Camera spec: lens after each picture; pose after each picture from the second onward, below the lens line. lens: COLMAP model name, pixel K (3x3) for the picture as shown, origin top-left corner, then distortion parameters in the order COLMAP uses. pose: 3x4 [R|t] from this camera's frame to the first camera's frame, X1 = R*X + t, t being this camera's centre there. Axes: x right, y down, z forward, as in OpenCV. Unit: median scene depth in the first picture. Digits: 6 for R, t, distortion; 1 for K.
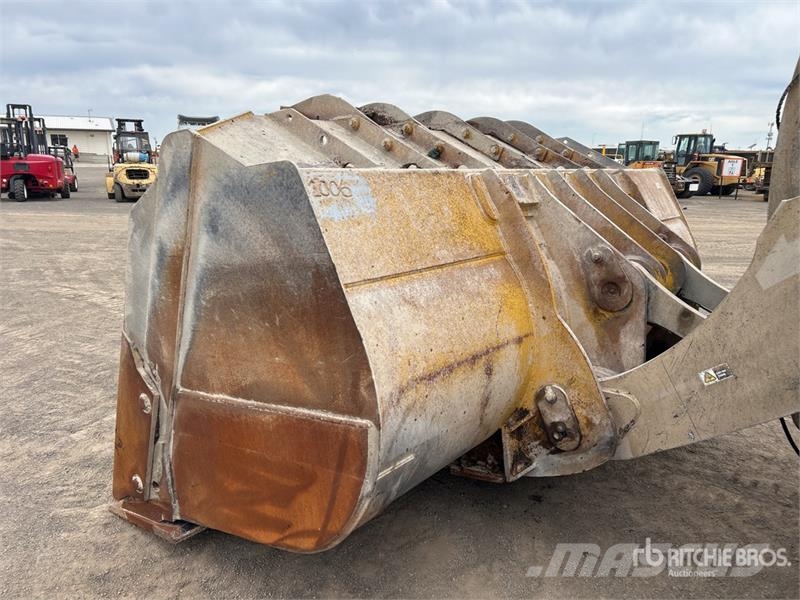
lens RADIAL K [[598.8, 0, 401.2], [0, 598.8, 305.7], [0, 0, 1]] dist [0.056678, -0.058205]
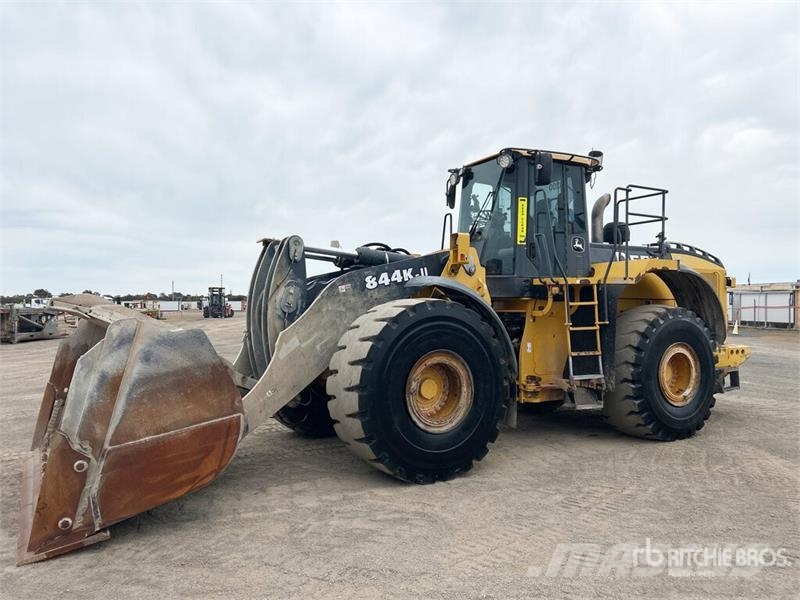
lens RADIAL K [[598.8, 0, 401.2], [0, 598.8, 305.7], [0, 0, 1]] dist [0.056678, -0.058205]
pose [[0.344409, -0.018823, 0.938631, -1.986702], [0.235170, 0.969653, -0.066845, 0.050325], [-0.908888, 0.243760, 0.338383, -0.656692]]
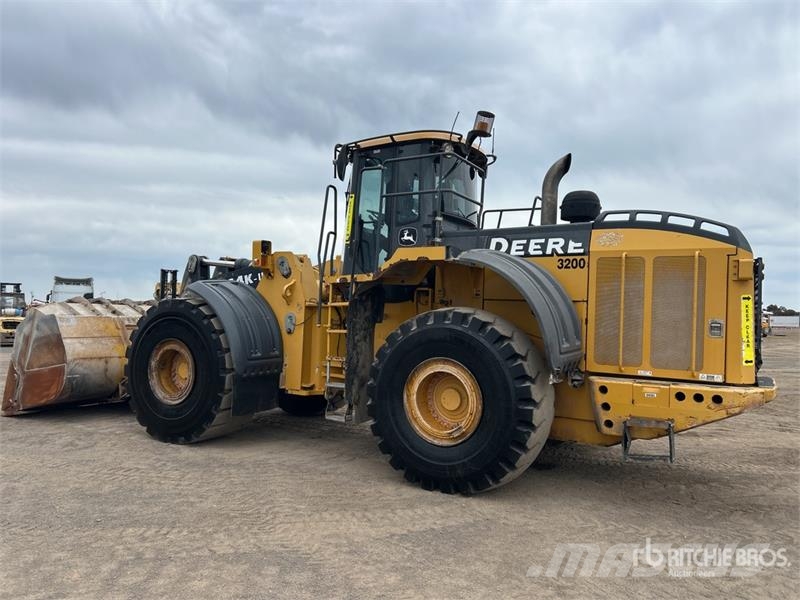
lens RADIAL K [[598.8, 0, 401.2], [0, 598.8, 305.7], [0, 0, 1]] dist [0.056678, -0.058205]
pose [[0.985098, 0.002088, 0.171980, 1.466554], [0.040564, 0.968898, -0.244112, 0.852280], [-0.167141, 0.247451, 0.954375, -3.535818]]
